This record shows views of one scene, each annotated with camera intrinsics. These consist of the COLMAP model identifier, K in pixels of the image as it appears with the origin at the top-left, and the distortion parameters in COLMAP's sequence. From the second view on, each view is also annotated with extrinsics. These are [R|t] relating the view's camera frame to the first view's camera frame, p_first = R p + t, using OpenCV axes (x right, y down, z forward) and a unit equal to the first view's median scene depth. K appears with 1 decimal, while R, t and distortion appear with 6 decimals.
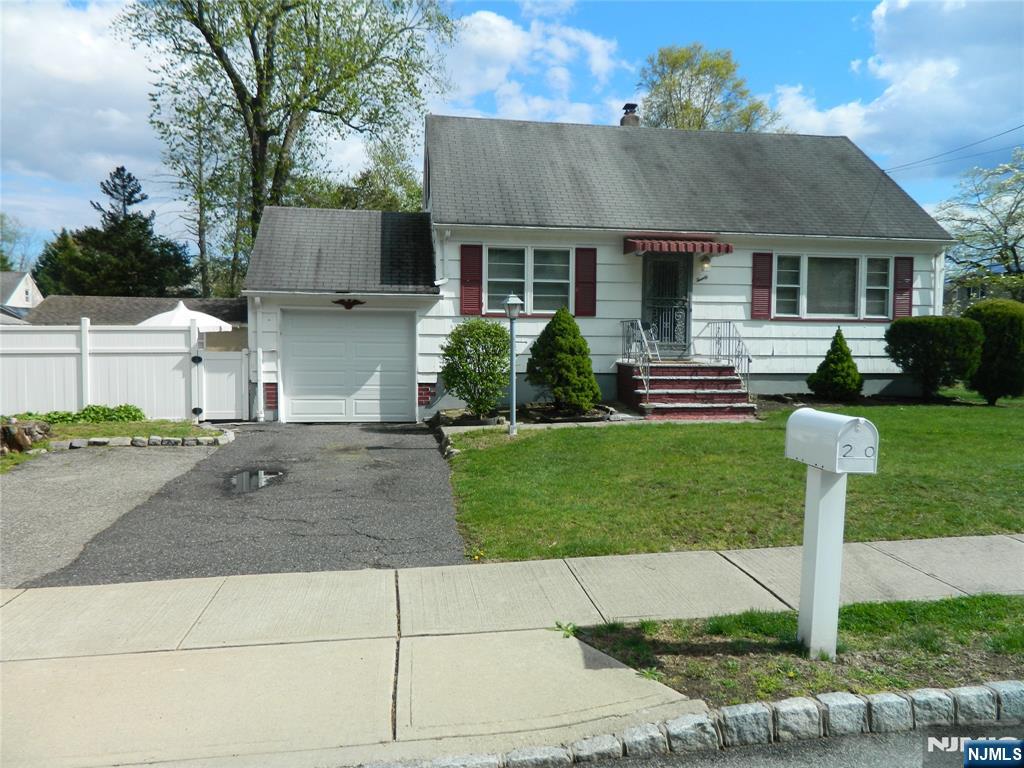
lens RADIAL K [[750.8, 0, 511.8], [0, 750.8, 379.8], [0, 0, 1]] dist [-0.002457, -0.000447]
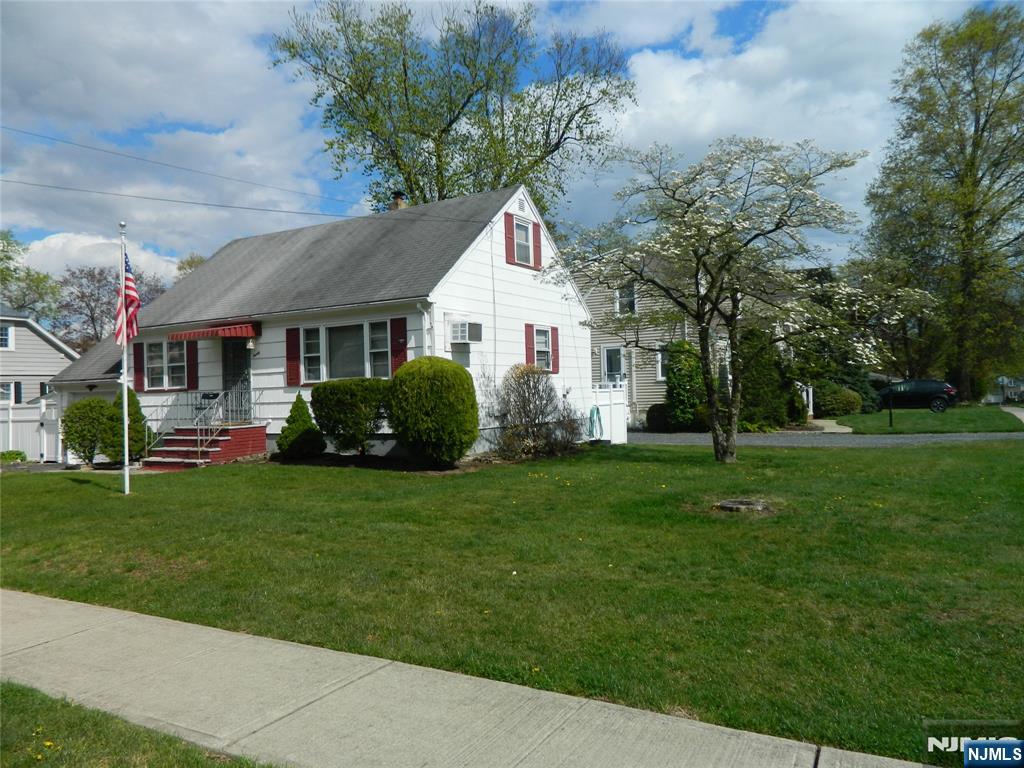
lens RADIAL K [[750.8, 0, 512.8], [0, 750.8, 379.8], [0, 0, 1]] dist [-0.002457, -0.000447]
pose [[0.771790, -0.038682, -0.634700, 1.366544], [0.001586, 0.998262, -0.058910, -0.024842], [0.635876, 0.044459, 0.770510, 0.358162]]
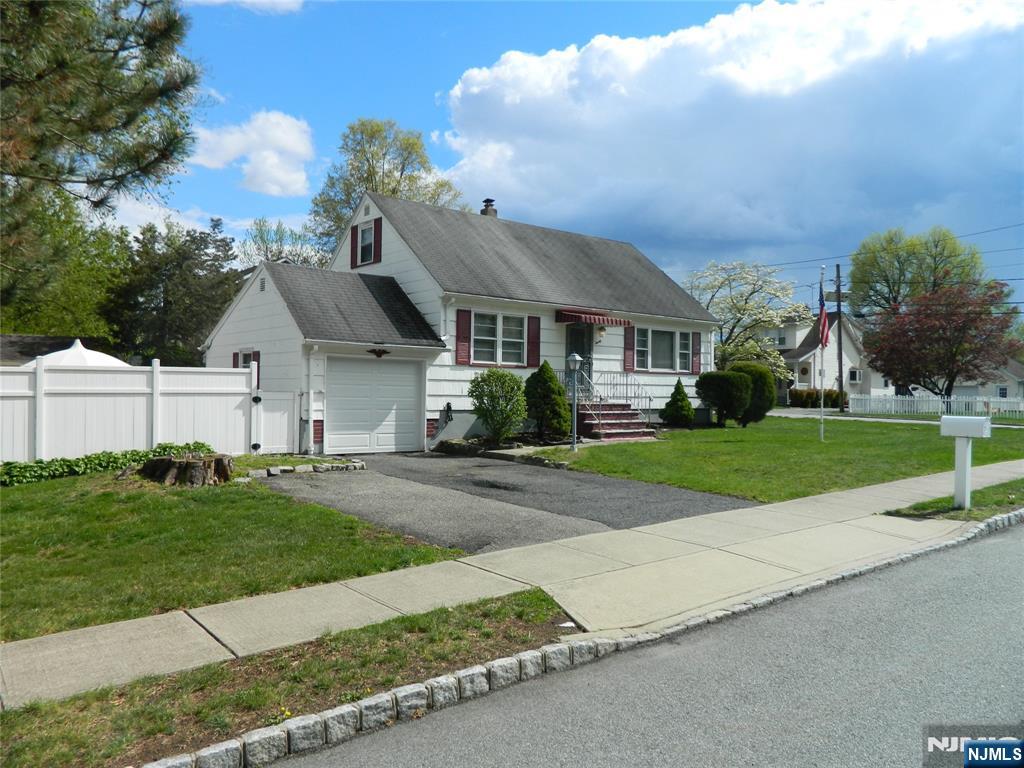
lens RADIAL K [[750.8, 0, 511.6], [0, 750.8, 387.0], [0, 0, 1]] dist [-0.002457, -0.000447]
pose [[0.862642, 0.007857, 0.505753, -0.619355], [0.015036, 0.999039, -0.041166, 0.005089], [-0.505591, 0.043116, 0.861695, -0.131822]]
